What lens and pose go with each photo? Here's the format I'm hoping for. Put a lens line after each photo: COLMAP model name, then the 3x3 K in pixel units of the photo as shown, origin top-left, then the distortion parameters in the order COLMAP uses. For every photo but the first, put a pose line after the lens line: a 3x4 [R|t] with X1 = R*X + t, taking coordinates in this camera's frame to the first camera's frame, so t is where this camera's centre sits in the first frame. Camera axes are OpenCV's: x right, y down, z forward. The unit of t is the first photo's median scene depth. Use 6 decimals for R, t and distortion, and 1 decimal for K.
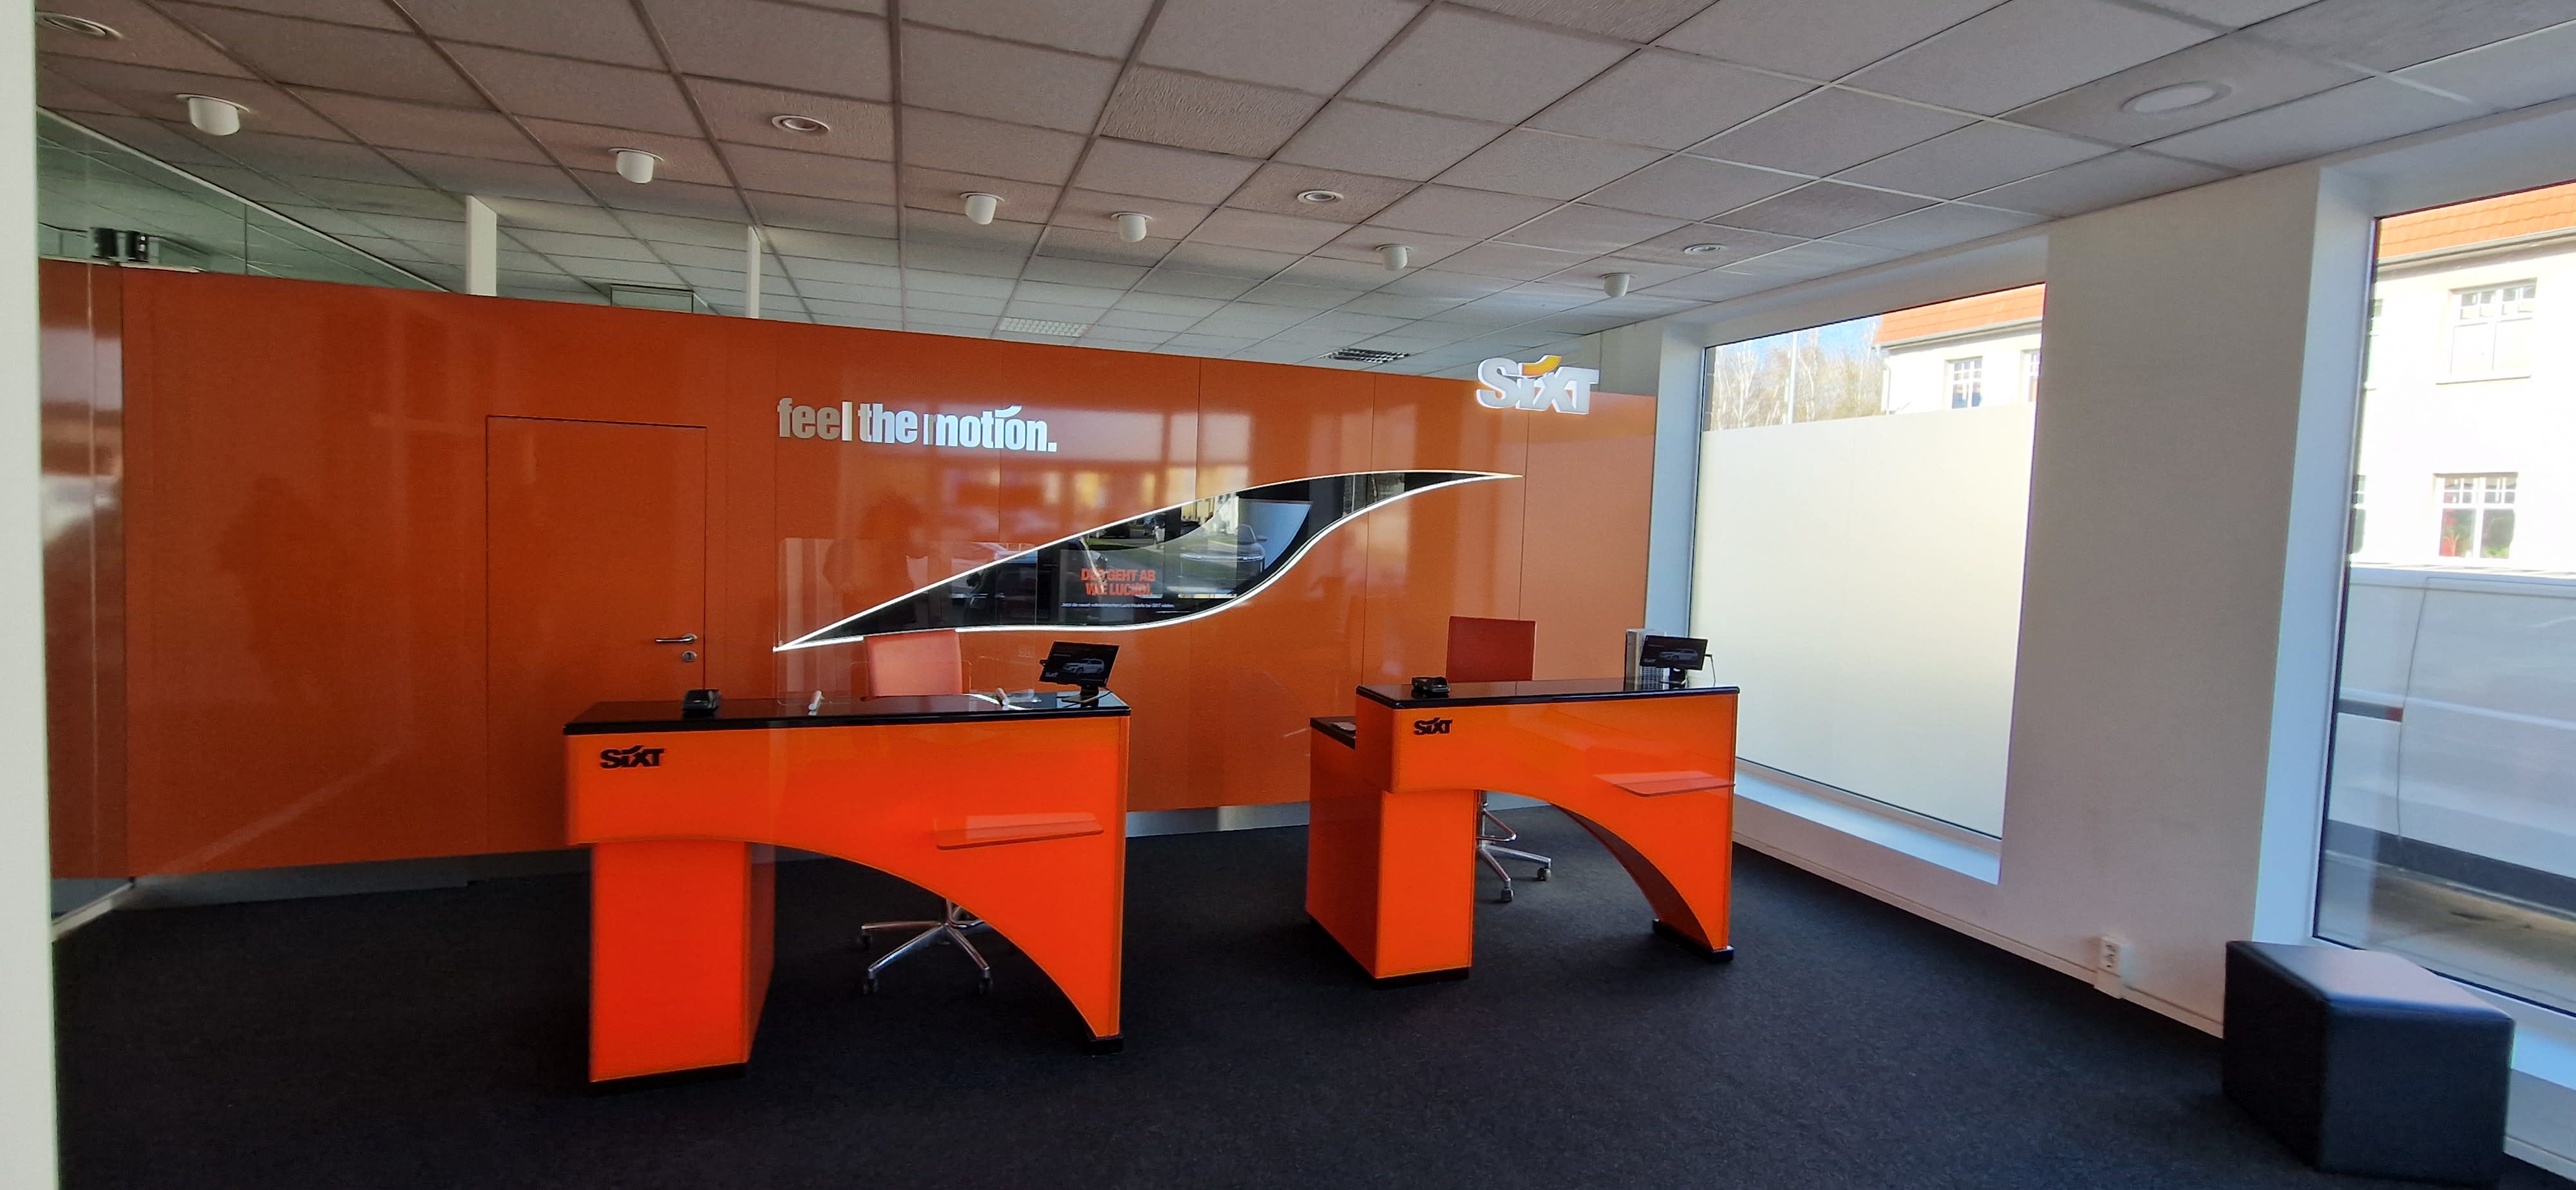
lens RADIAL K [[1050.8, 0, 1281.3], [0, 1050.8, 589.3], [0, 0, 1]] dist [-0.013825, 0.000757]
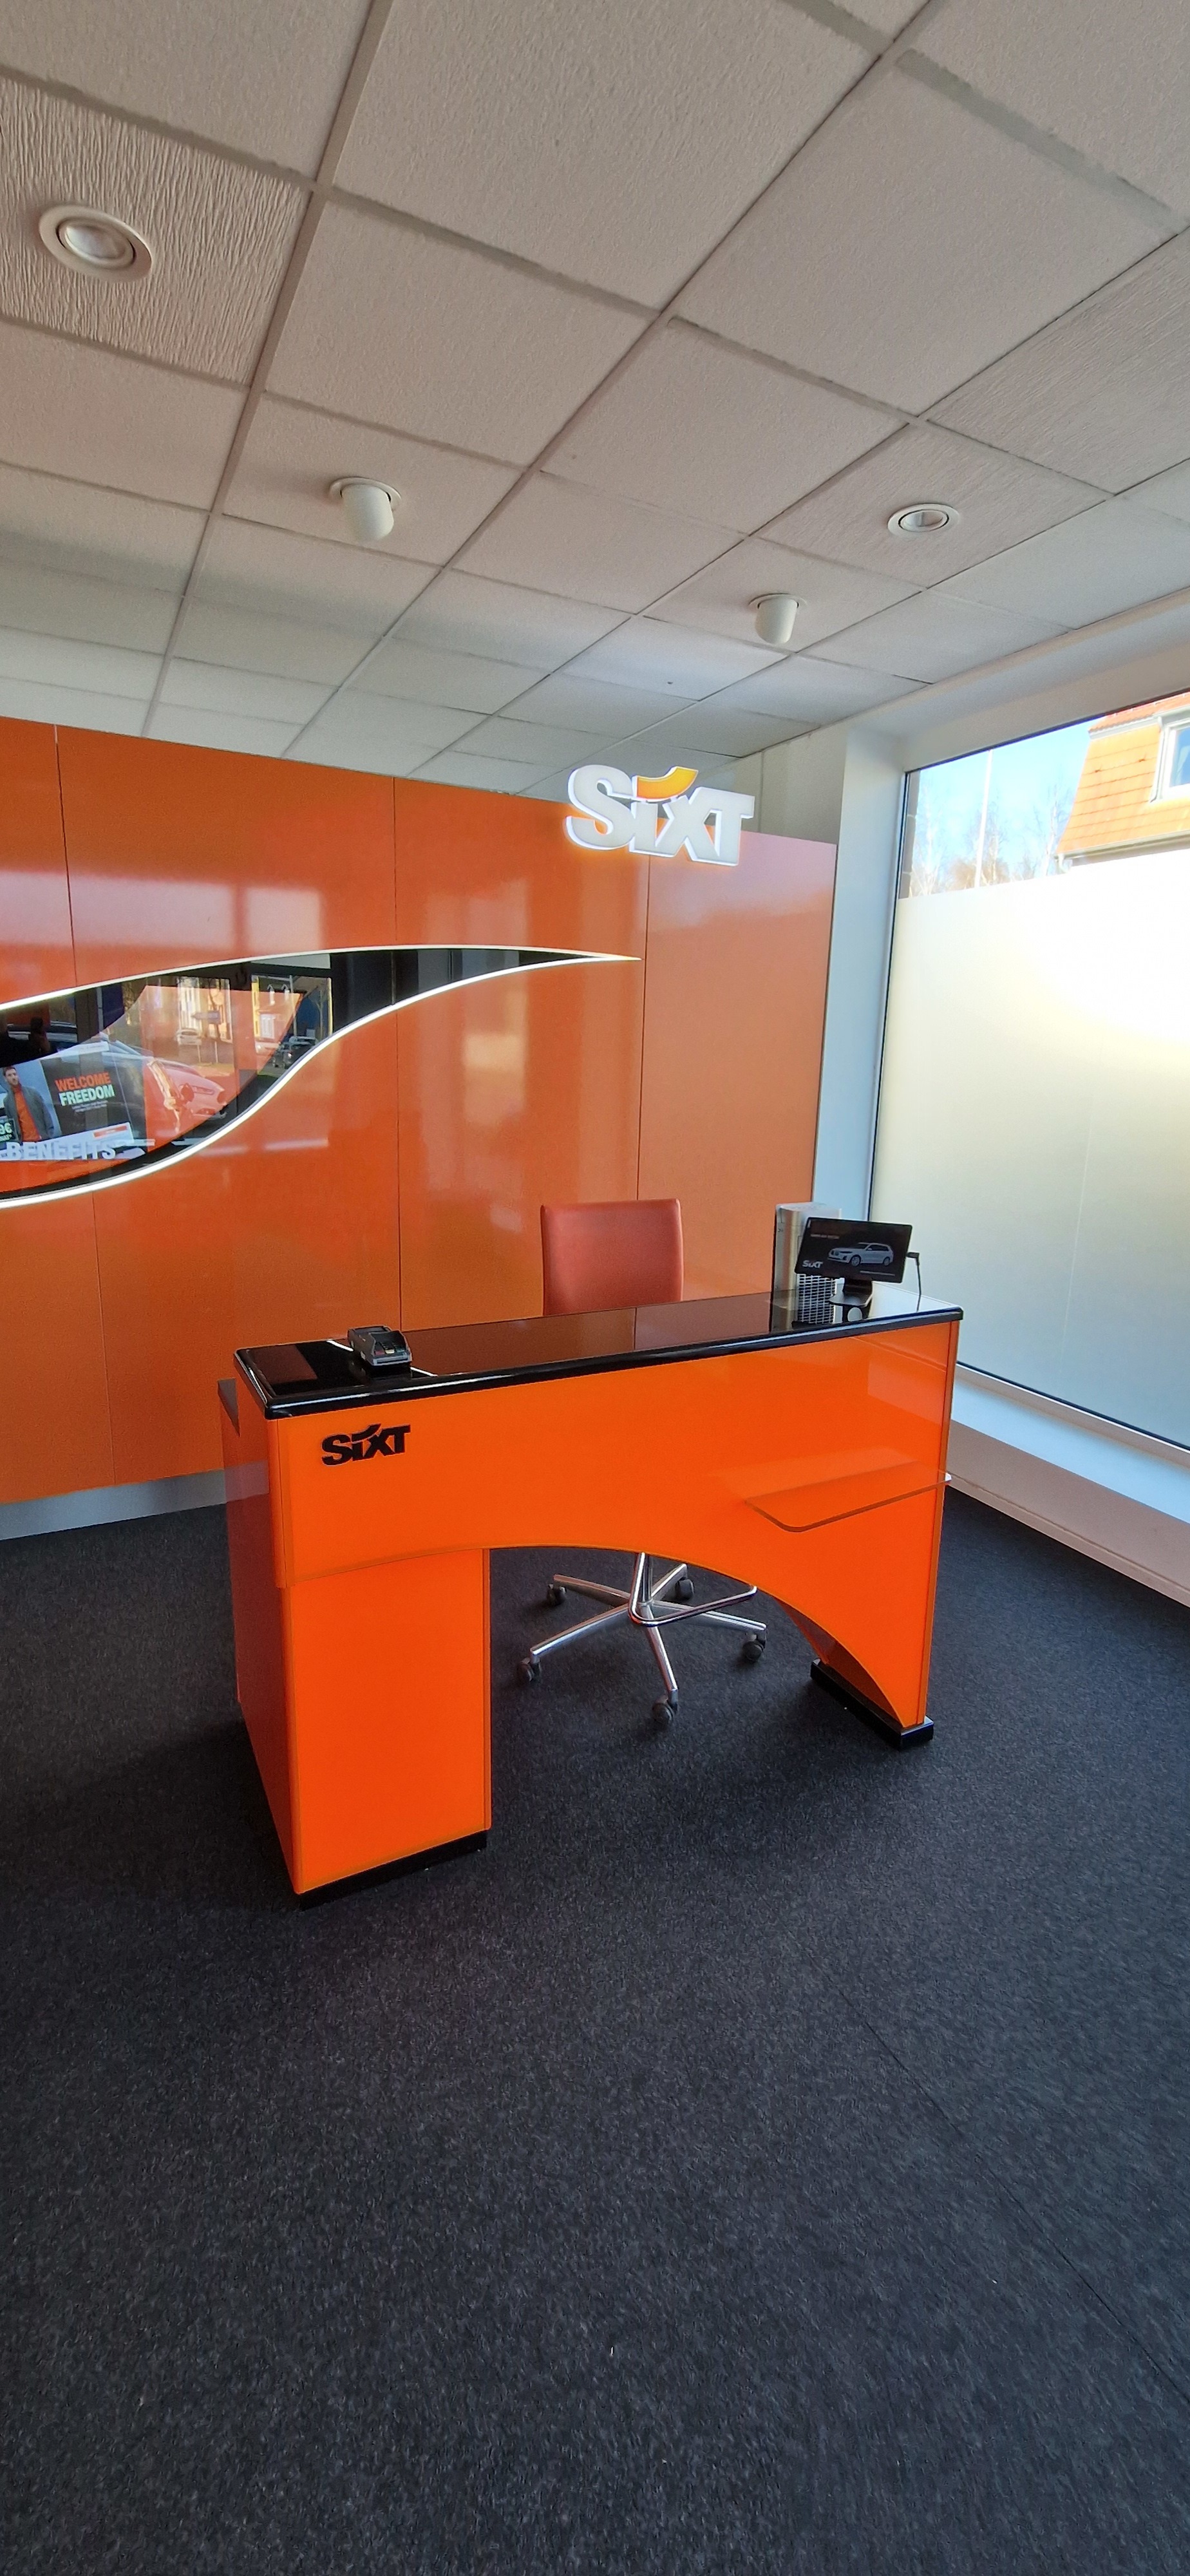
lens RADIAL K [[1050.8, 0, 607.4], [0, 1050.8, 1275.6], [0, 0, 1]] dist [-0.013825, 0.000757]
pose [[0.991415, -0.031641, 0.126868, 0.137180], [0.011686, 0.987838, 0.155045, -0.013399], [-0.130231, -0.152231, 0.979727, 0.369674]]
